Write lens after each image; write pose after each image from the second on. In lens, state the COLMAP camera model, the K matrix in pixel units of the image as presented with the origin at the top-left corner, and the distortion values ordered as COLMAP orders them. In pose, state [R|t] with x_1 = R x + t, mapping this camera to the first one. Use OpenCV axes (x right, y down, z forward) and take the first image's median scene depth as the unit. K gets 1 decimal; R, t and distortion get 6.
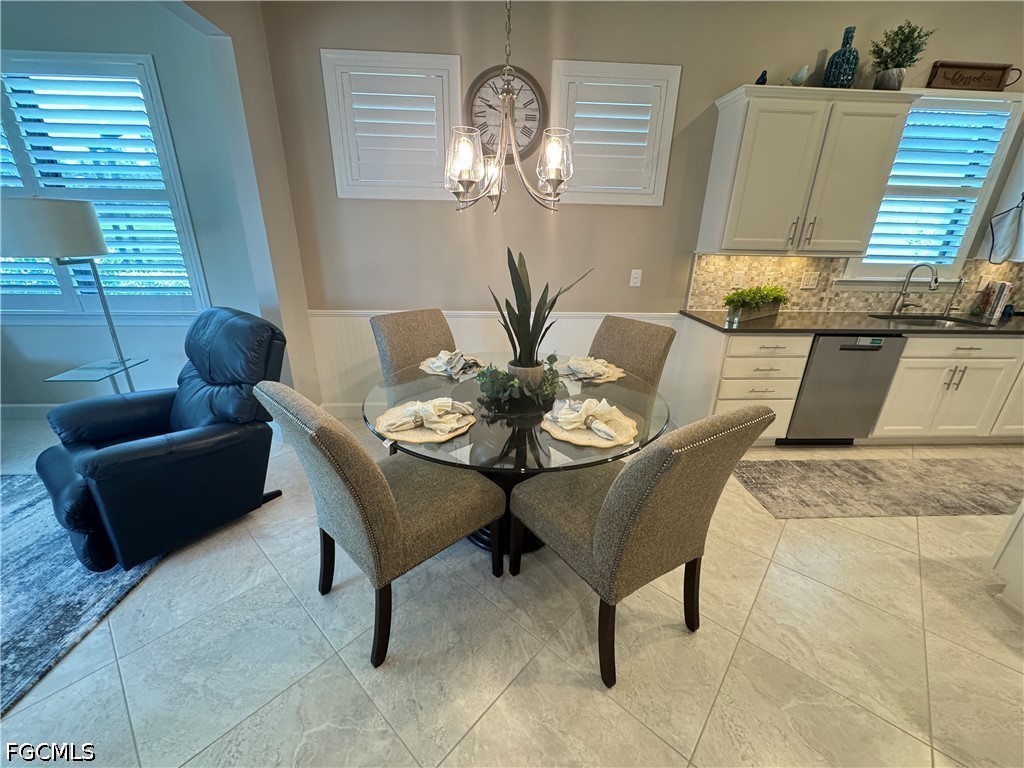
lens RADIAL K [[408.8, 0, 511.9], [0, 408.8, 383.9], [0, 0, 1]] dist [-0.003832, 0.000383]
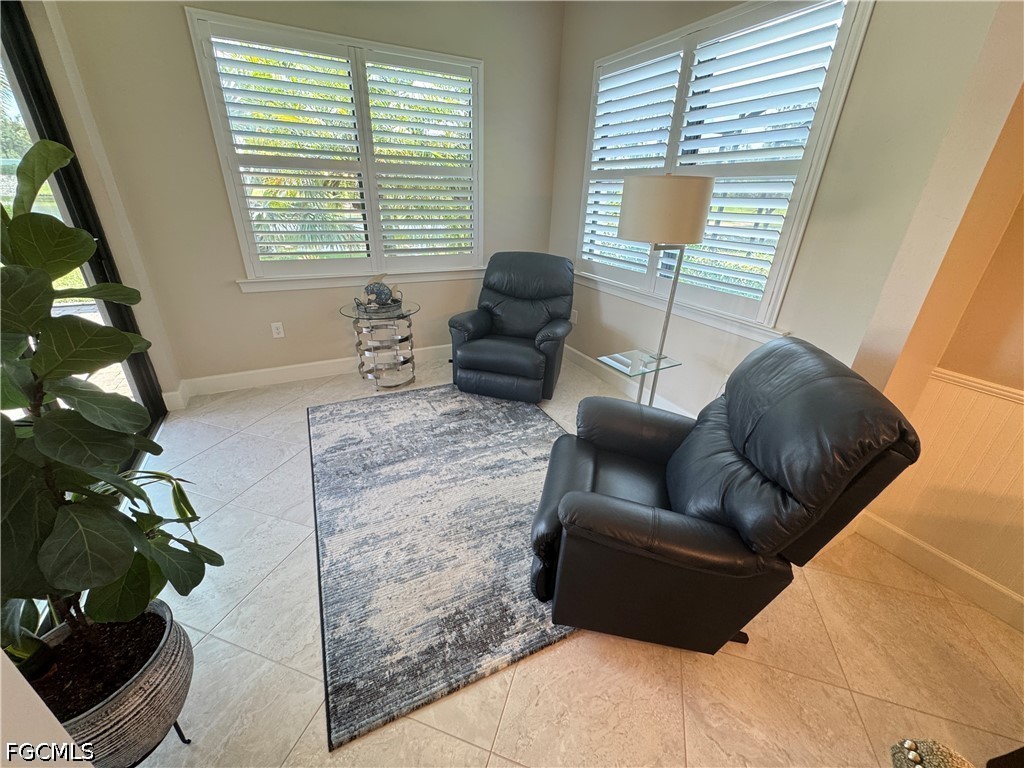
lens RADIAL K [[408.8, 0, 509.7], [0, 408.8, 383.7], [0, 0, 1]] dist [-0.003832, 0.000383]
pose [[0.405372, 0.378361, -0.832176, -0.325938], [-0.343217, 0.906722, 0.245066, -0.119193], [0.847275, 0.186275, 0.497420, 0.286782]]
